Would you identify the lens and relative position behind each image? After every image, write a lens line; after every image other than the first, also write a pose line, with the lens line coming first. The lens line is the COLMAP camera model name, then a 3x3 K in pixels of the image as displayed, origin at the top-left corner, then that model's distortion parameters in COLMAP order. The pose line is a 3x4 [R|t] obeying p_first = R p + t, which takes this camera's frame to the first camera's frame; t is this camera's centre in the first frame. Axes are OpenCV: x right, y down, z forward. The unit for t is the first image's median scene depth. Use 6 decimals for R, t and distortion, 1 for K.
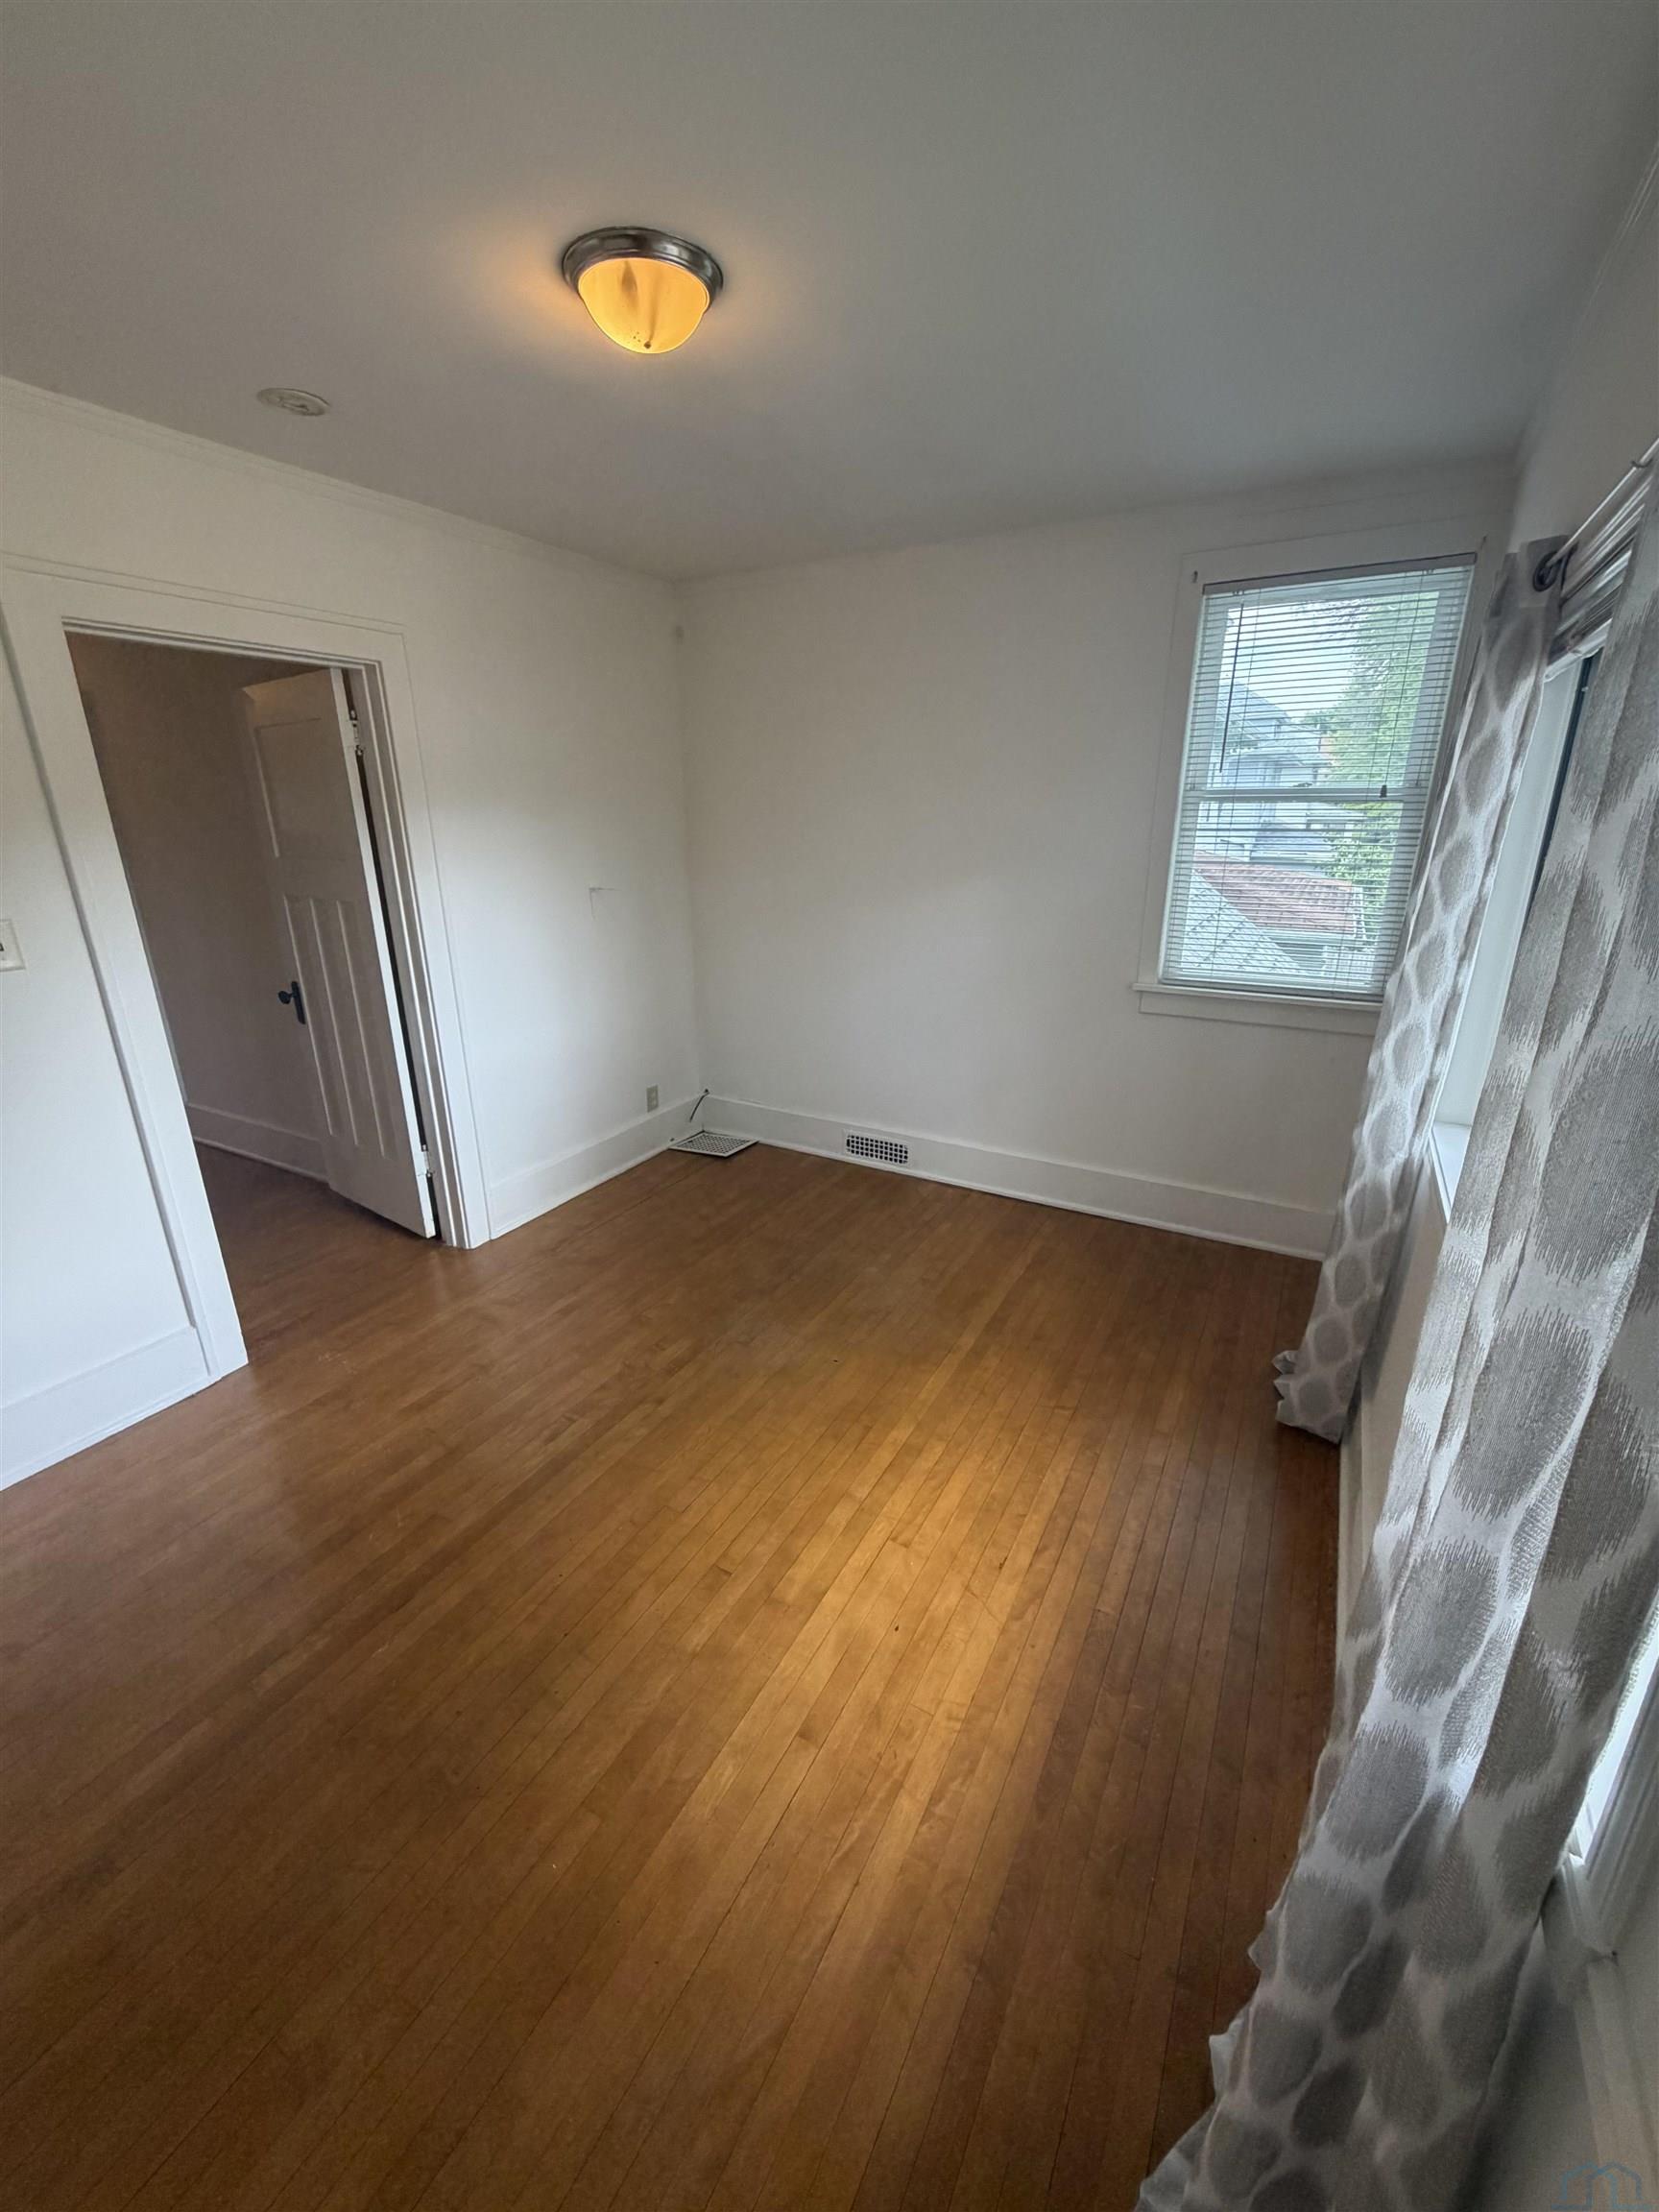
lens RADIAL K [[883.8, 0, 826.3], [0, 883.8, 1103.3], [0, 0, 1]] dist [0.005012, 0.000177]
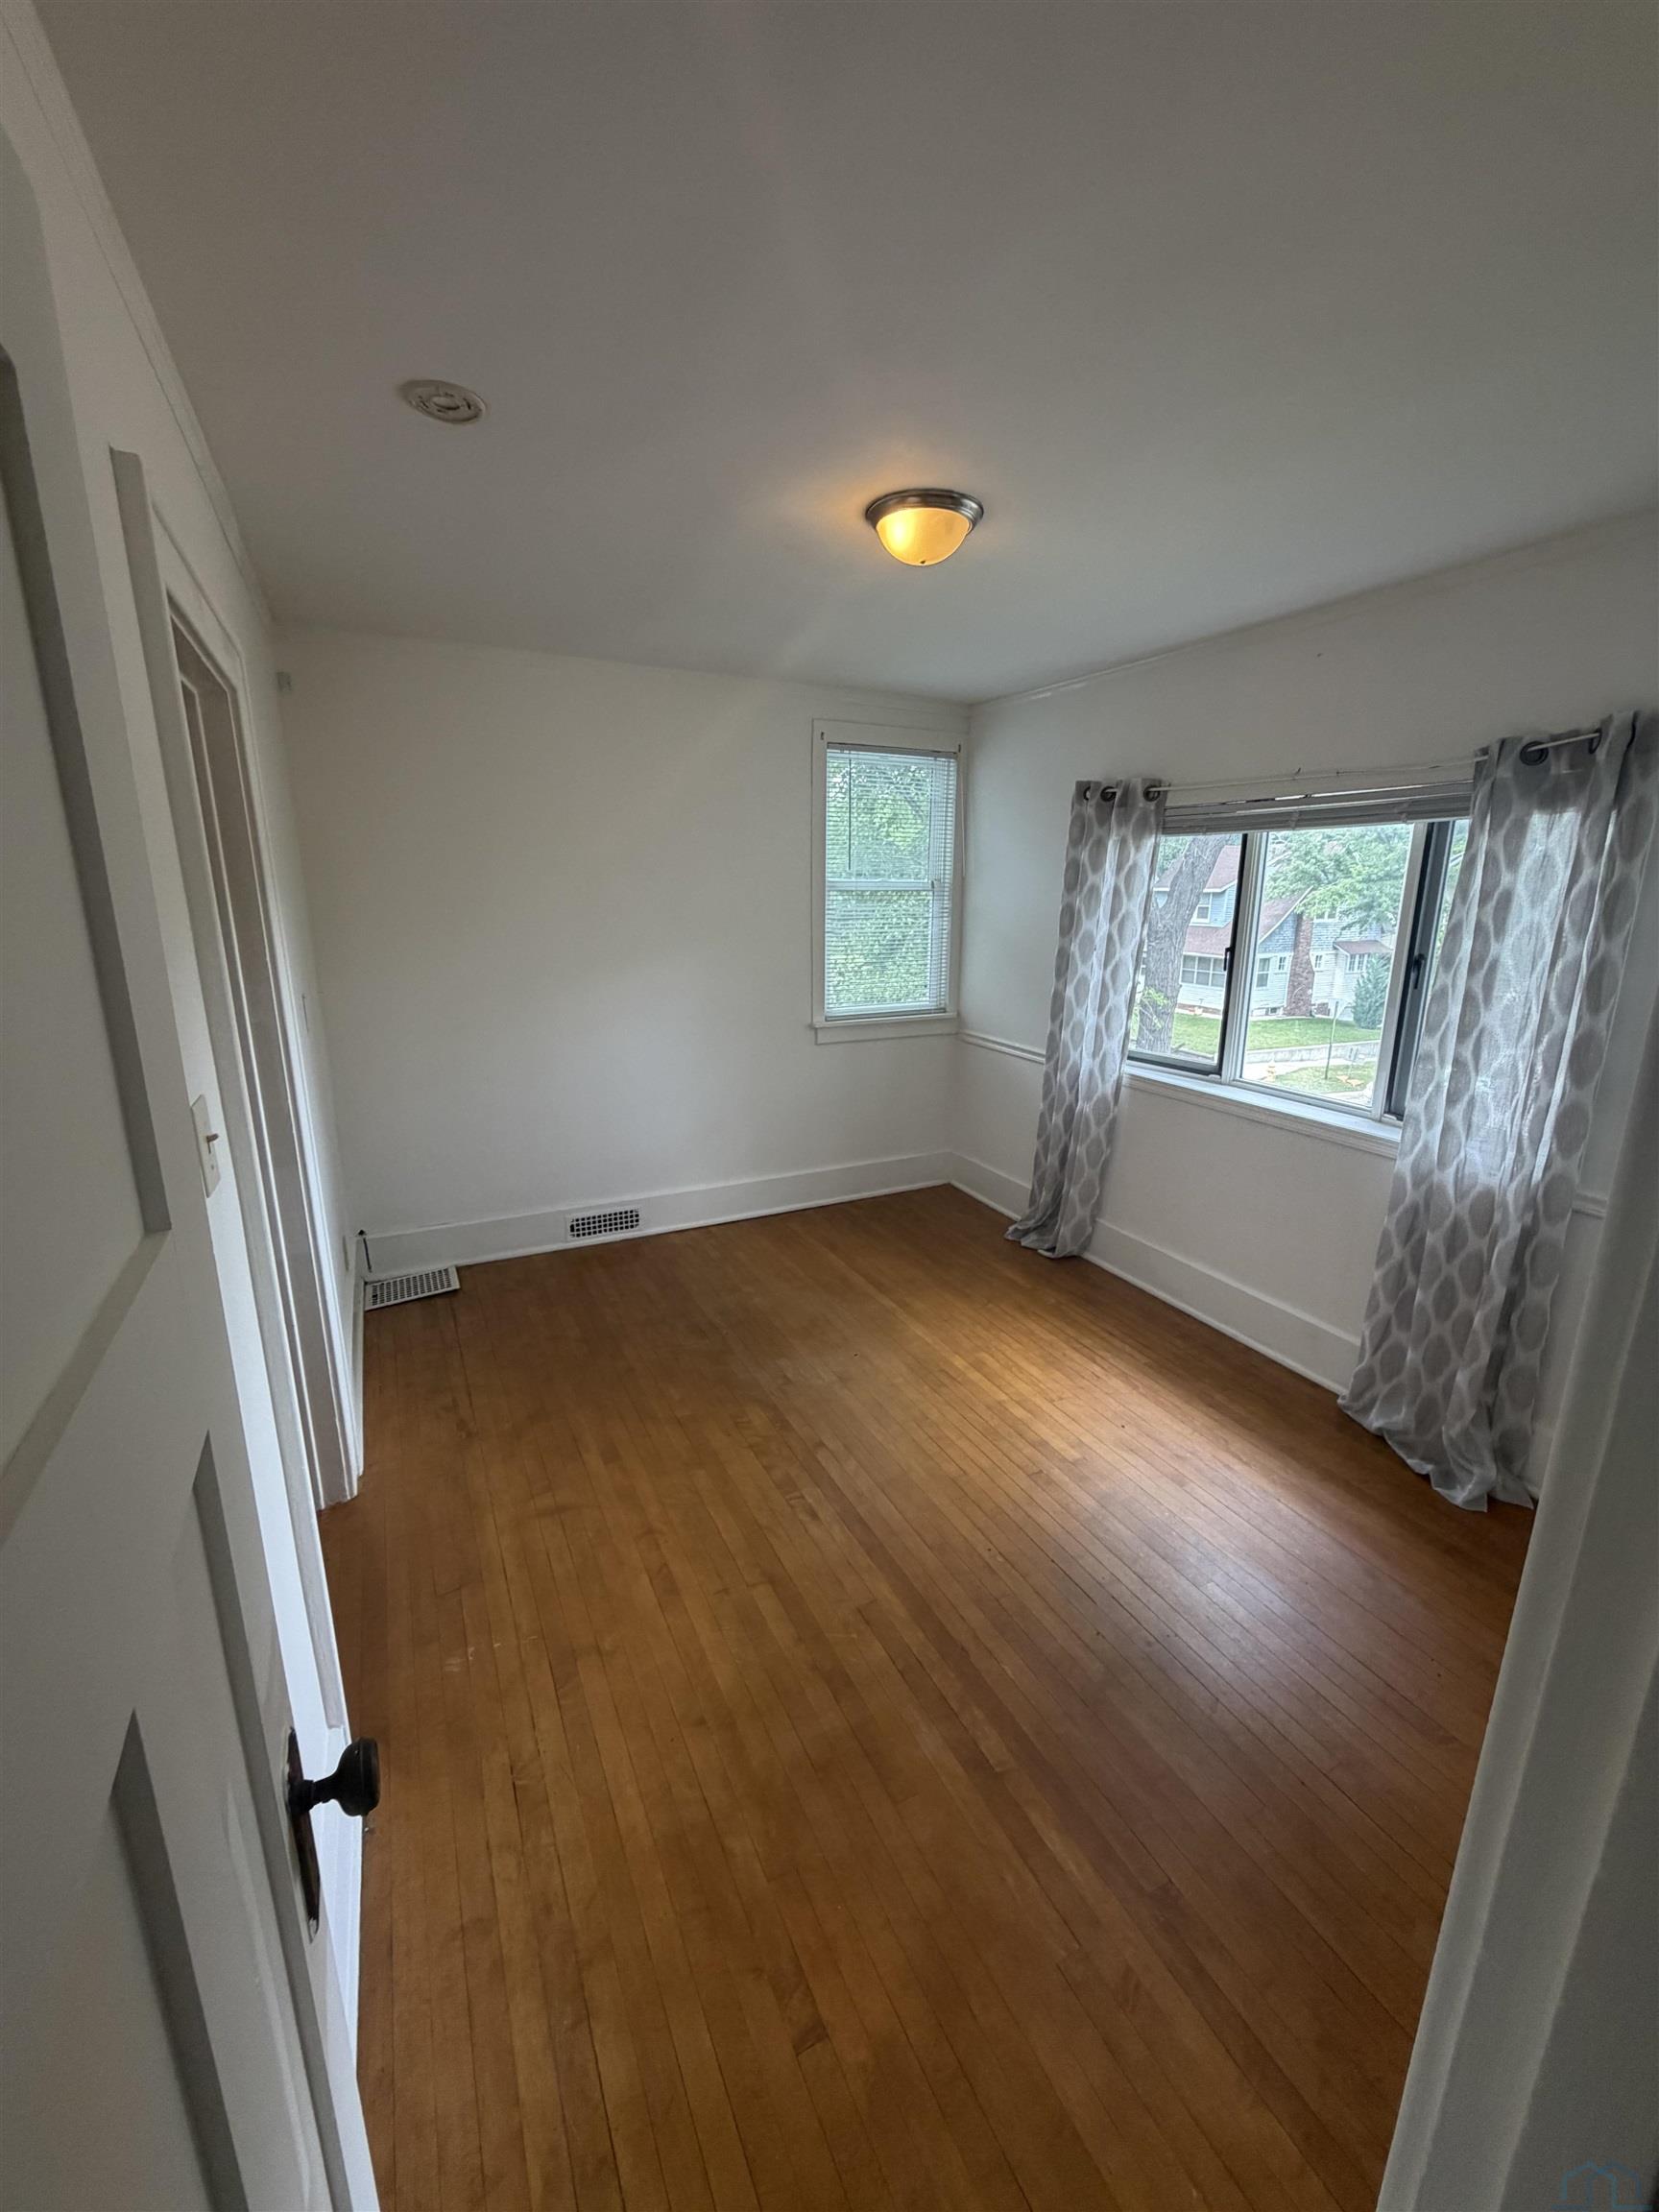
lens RADIAL K [[883.8, 0, 823.7], [0, 883.8, 1105.3], [0, 0, 1]] dist [0.005012, 0.000177]
pose [[0.554556, -0.193757, 0.809275, -0.802966], [0.257985, 0.964629, 0.054168, -0.092023], [-0.791146, 0.178741, 0.584927, 0.255775]]
